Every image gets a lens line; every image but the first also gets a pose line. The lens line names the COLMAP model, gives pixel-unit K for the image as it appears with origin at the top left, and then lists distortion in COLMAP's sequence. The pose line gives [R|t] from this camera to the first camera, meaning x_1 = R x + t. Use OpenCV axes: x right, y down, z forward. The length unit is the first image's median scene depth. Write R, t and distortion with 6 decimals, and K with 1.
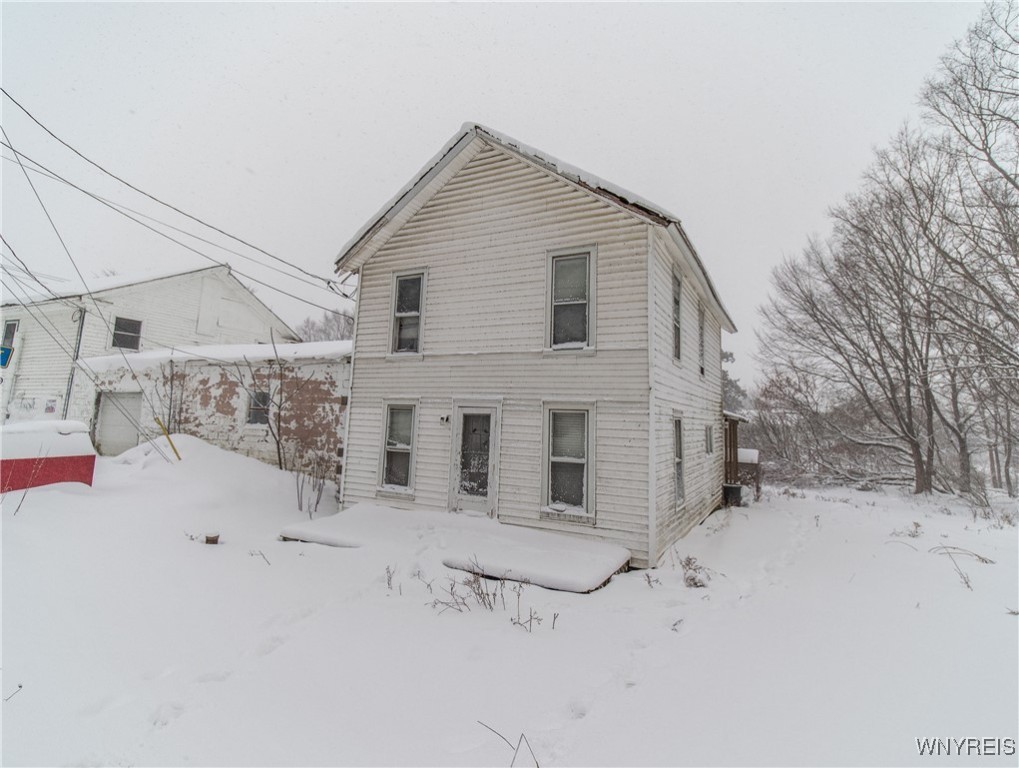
lens RADIAL K [[503.0, 0, 511.0], [0, 503.0, 346.3], [0, 0, 1]] dist [-0.000917, -0.000291]
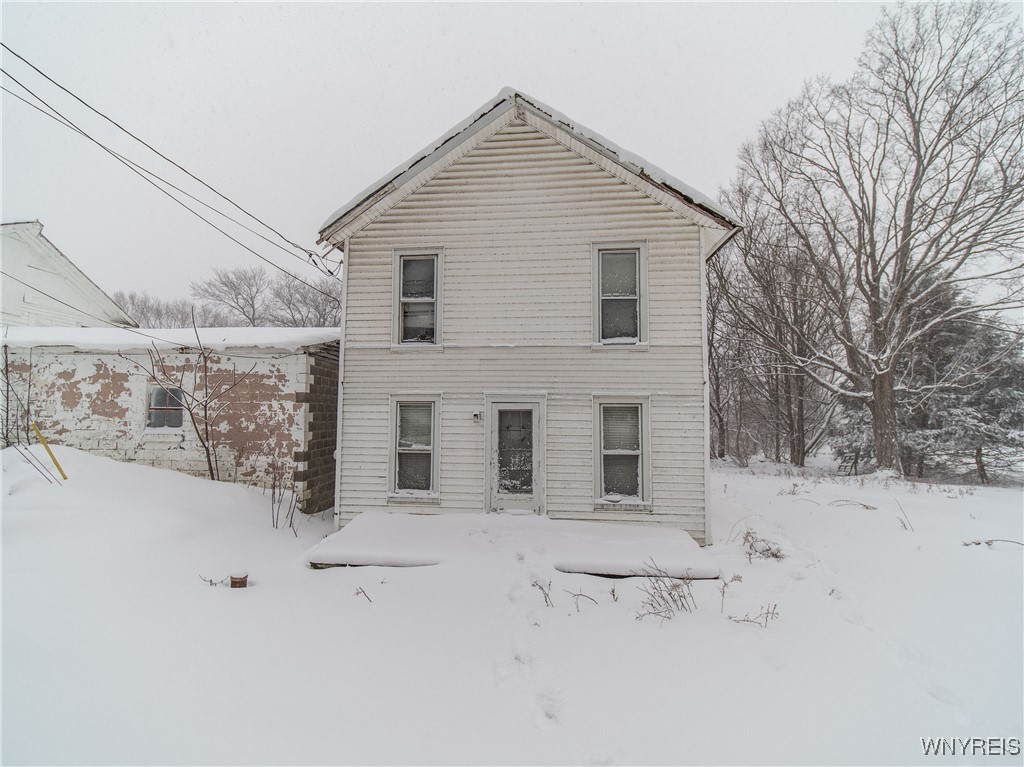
lens RADIAL K [[461.7, 0, 512.0], [0, 461.7, 383.5], [0, 0, 1]] dist [-0.000880, -0.000404]
pose [[0.934083, -0.002511, 0.357046, -0.361137], [-0.028293, 0.996310, 0.081025, 0.013464], [-0.355932, -0.085786, 0.930566, 0.179792]]
